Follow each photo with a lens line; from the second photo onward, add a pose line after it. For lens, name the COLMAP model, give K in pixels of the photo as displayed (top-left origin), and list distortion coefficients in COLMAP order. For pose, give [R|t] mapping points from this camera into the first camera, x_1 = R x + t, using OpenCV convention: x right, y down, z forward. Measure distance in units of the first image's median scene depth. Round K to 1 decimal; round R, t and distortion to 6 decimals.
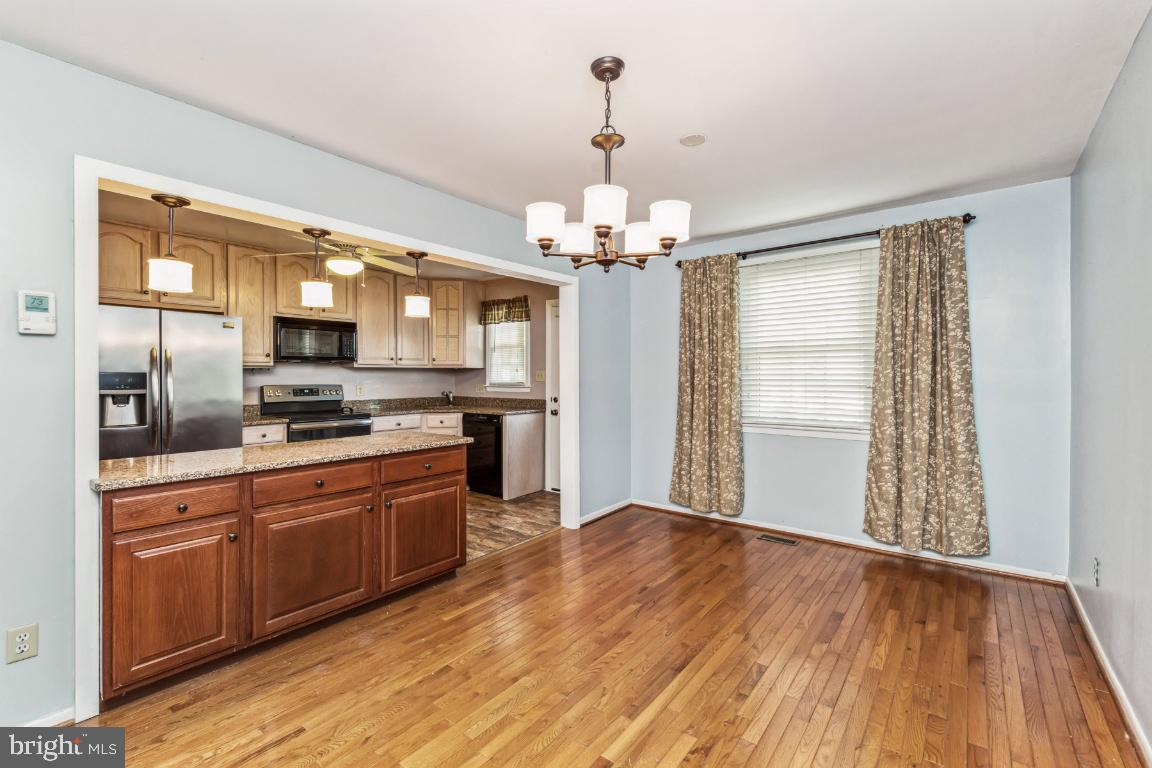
lens RADIAL K [[501.8, 0, 576.0], [0, 501.8, 384.0], [0, 0, 1]] dist [0.003673, -0.000351]
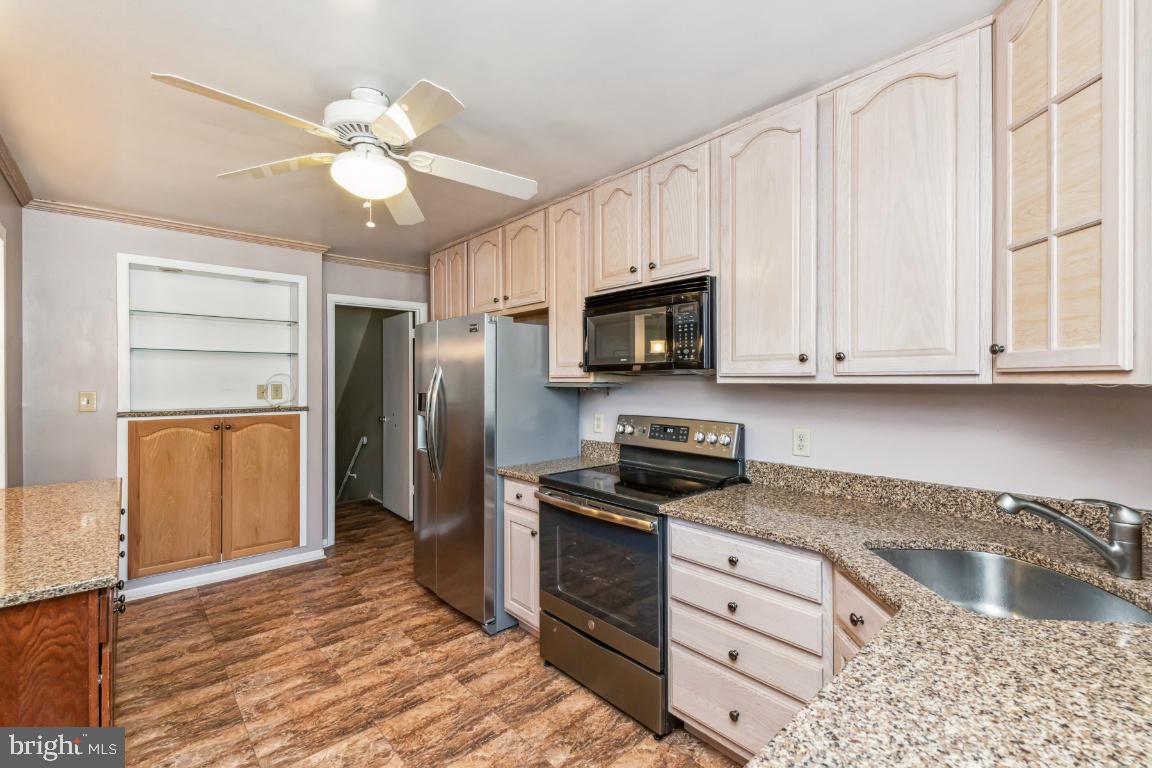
lens RADIAL K [[501.8, 0, 576.0], [0, 501.8, 384.0], [0, 0, 1]] dist [0.003673, -0.000351]
pose [[-0.168235, 0.008225, -0.985713, -0.024893], [-0.014191, 0.999841, 0.010765, -0.047161], [0.985645, 0.015799, -0.168092, 1.255727]]
